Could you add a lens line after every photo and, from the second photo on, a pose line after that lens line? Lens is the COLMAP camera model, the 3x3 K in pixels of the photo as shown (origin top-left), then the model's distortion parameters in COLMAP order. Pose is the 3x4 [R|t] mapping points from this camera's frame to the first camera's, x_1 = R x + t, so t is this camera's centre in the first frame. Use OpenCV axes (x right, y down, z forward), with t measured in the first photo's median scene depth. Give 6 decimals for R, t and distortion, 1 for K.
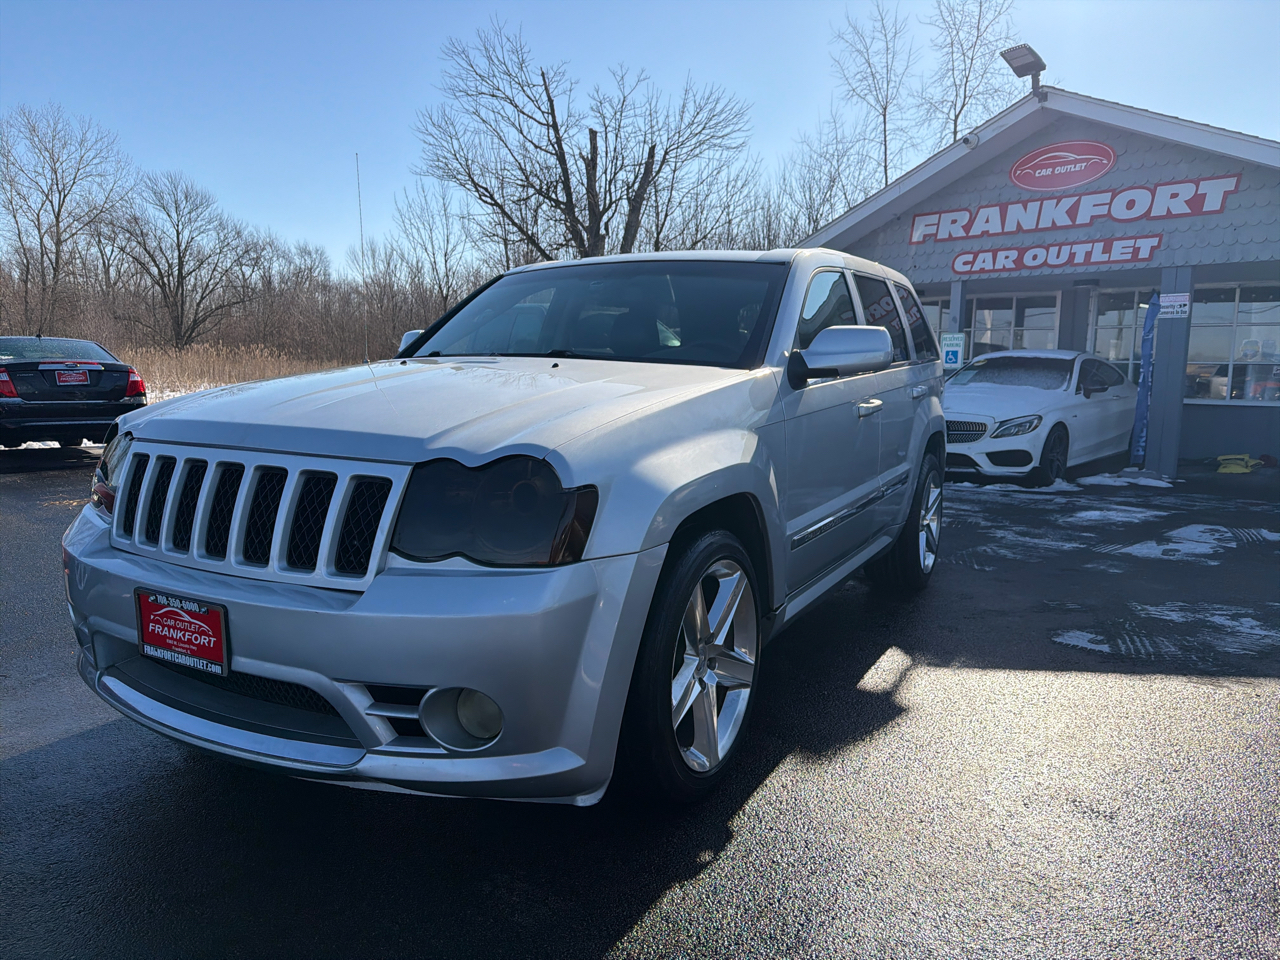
lens RADIAL K [[898.5, 0, 633.0], [0, 898.5, 486.2], [0, 0, 1]] dist [0.024643, -0.036296]
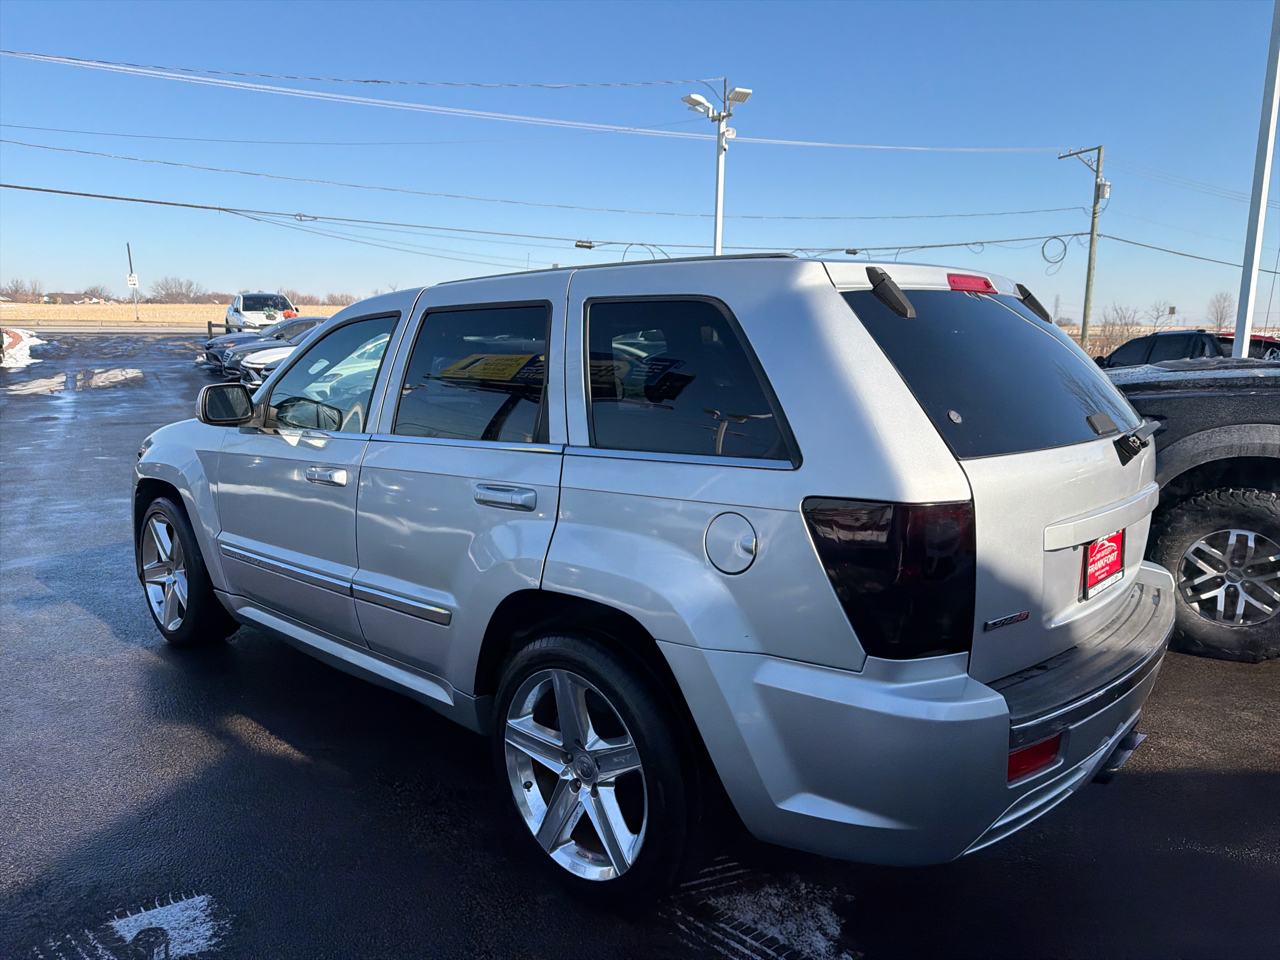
lens RADIAL K [[898.5, 0, 642.9], [0, 898.5, 481.4], [0, 0, 1]] dist [0.024643, -0.036296]
pose [[-0.232634, 0.135614, -0.963063, 0.344693], [-0.141573, 0.974961, 0.171488, -0.092062], [0.962205, 0.176238, -0.207610, 0.494496]]
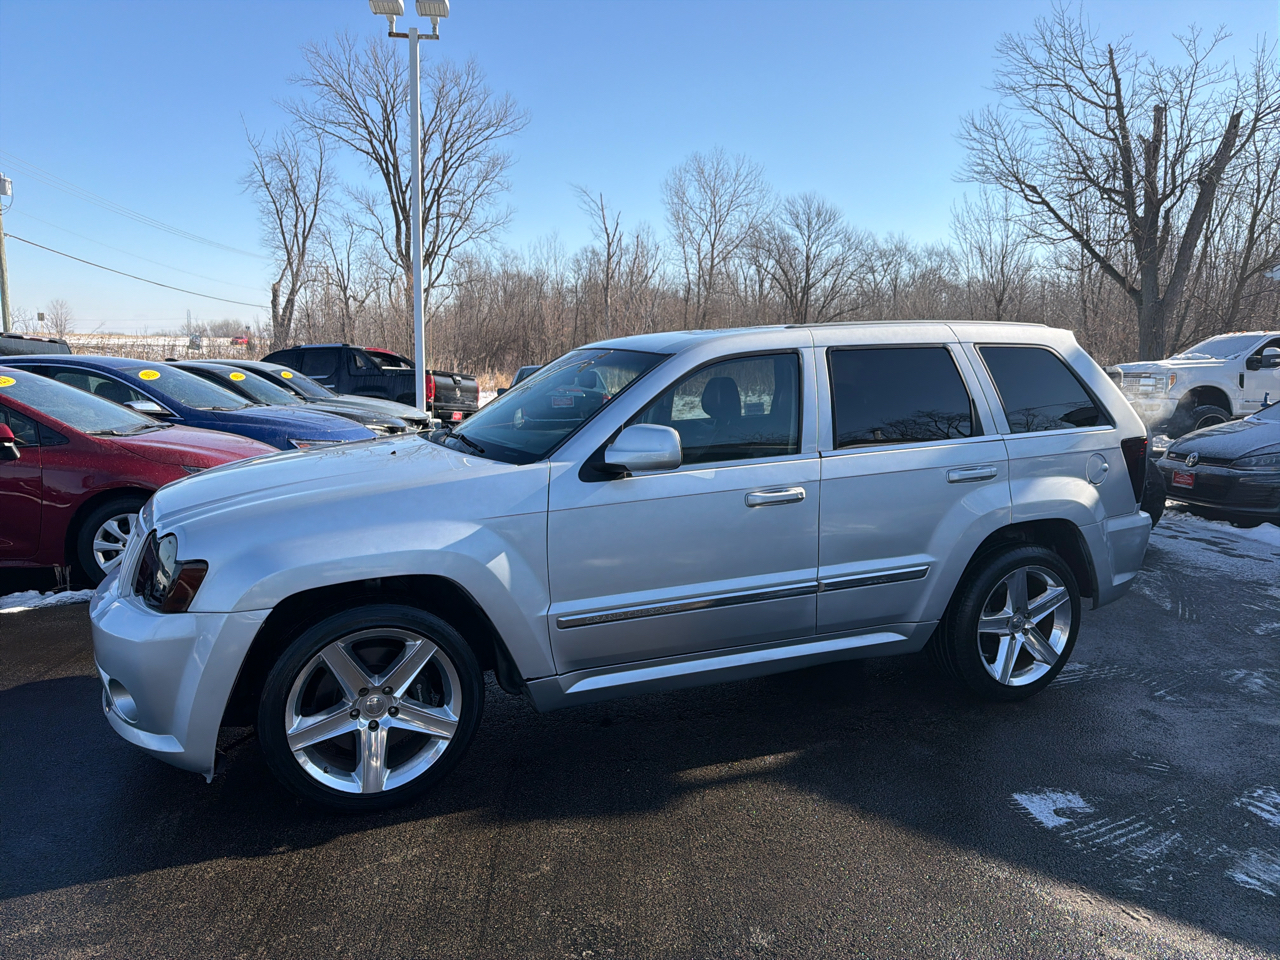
lens RADIAL K [[898.5, 0, 647.9], [0, 898.5, 489.9], [0, 0, 1]] dist [0.024643, -0.036296]
pose [[0.792363, 0.082699, -0.604419, 0.244505], [-0.079210, 0.996329, 0.032481, -0.038353], [0.604886, 0.022140, 0.796004, 0.051308]]
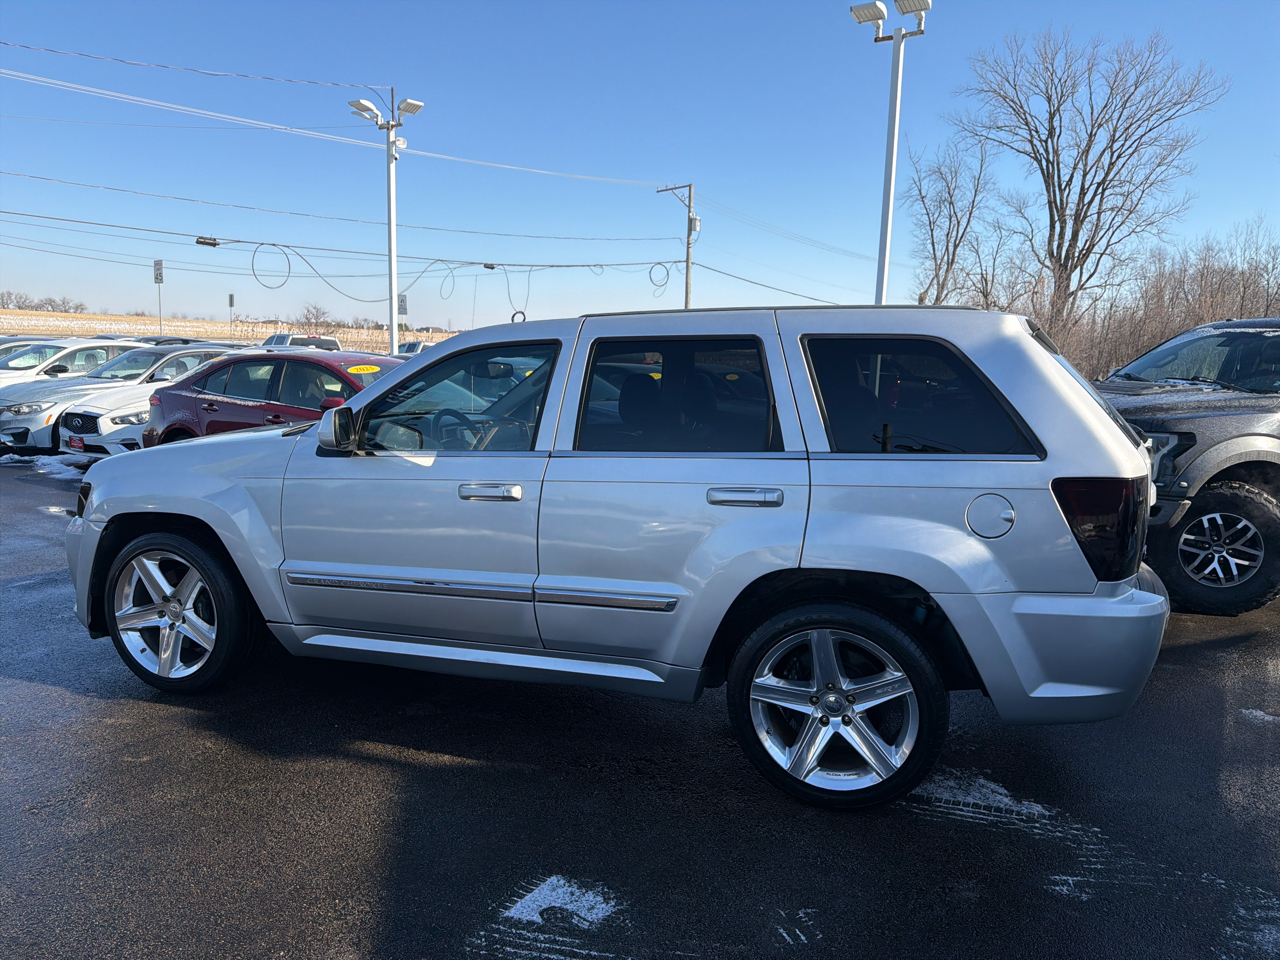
lens RADIAL K [[898.5, 0, 643.1], [0, 898.5, 481.8], [0, 0, 1]] dist [0.024643, -0.036296]
pose [[0.197018, 0.127147, -0.972120, 0.396951], [-0.146188, 0.984280, 0.099110, -0.070983], [0.969440, 0.122586, 0.212508, 0.320259]]
